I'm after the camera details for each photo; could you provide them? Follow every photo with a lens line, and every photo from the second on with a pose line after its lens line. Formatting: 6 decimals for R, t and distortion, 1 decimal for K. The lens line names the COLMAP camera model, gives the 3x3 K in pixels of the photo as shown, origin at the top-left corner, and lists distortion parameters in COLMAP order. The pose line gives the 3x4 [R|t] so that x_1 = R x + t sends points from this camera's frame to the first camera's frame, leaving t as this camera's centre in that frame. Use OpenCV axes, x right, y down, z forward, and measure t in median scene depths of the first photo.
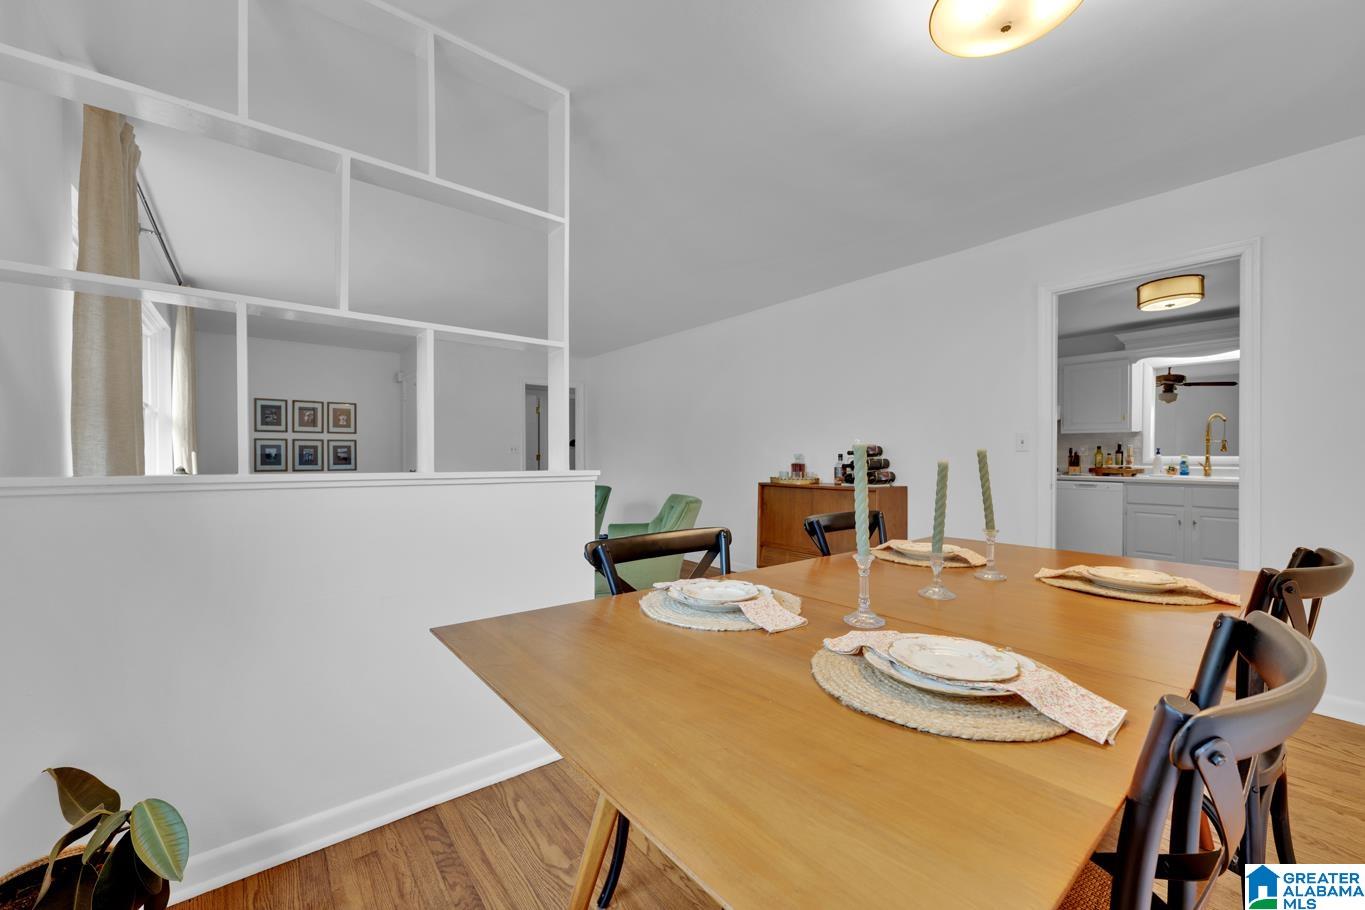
lens RADIAL K [[539.4, 0, 682.5], [0, 539.4, 455.0], [0, 0, 1]] dist [0.000204, 0.000001]
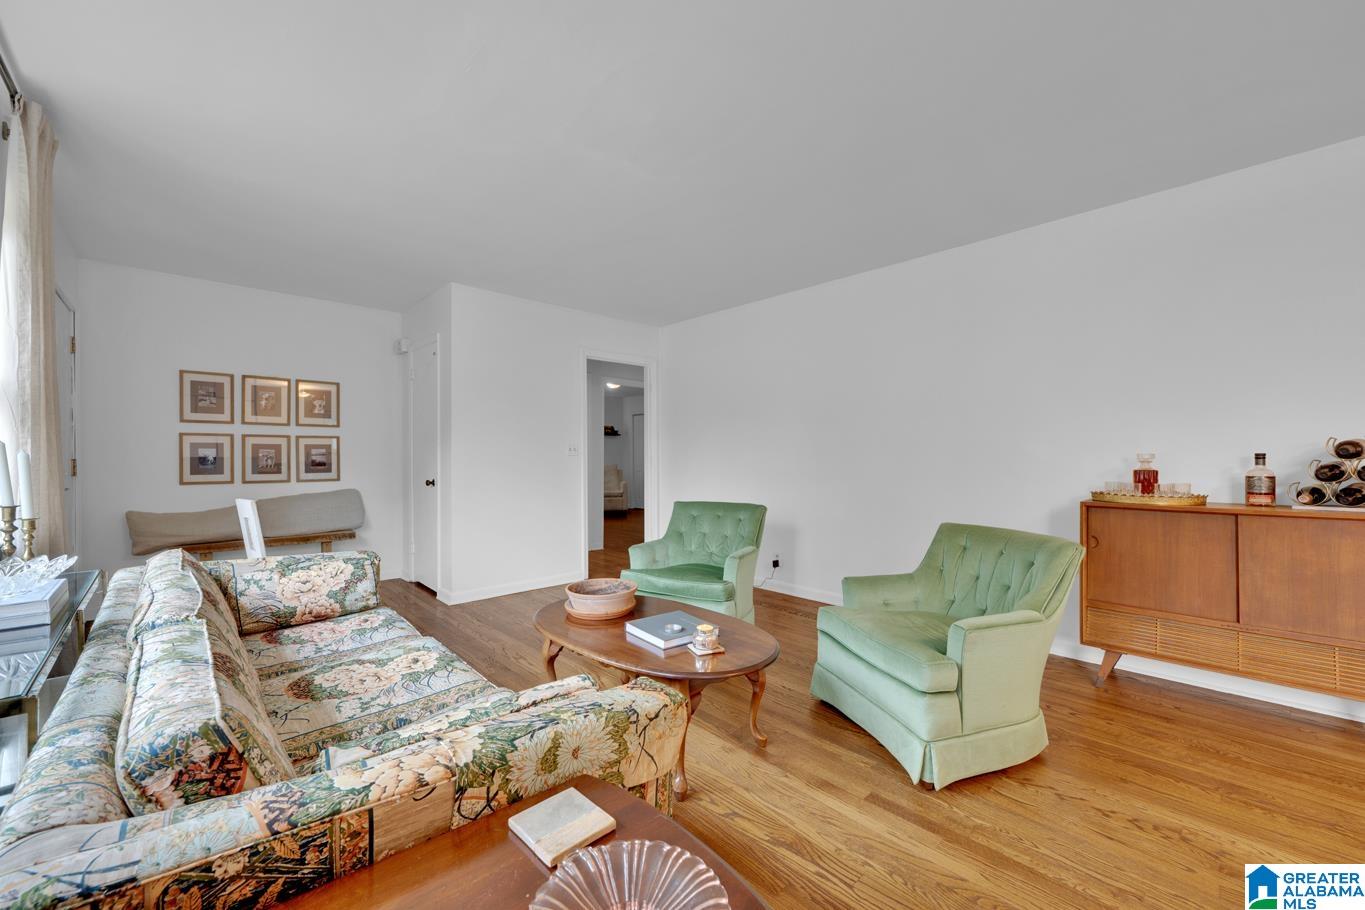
lens RADIAL K [[543.1, 0, 679.1], [0, 543.1, 456.4], [0, 0, 1]] dist [0.001405, 0.000198]
pose [[0.997330, -0.002854, 0.072968, -0.241159], [0.003016, 0.999993, -0.002121, 0.000269], [-0.072961, 0.002336, 0.997332, 0.302355]]
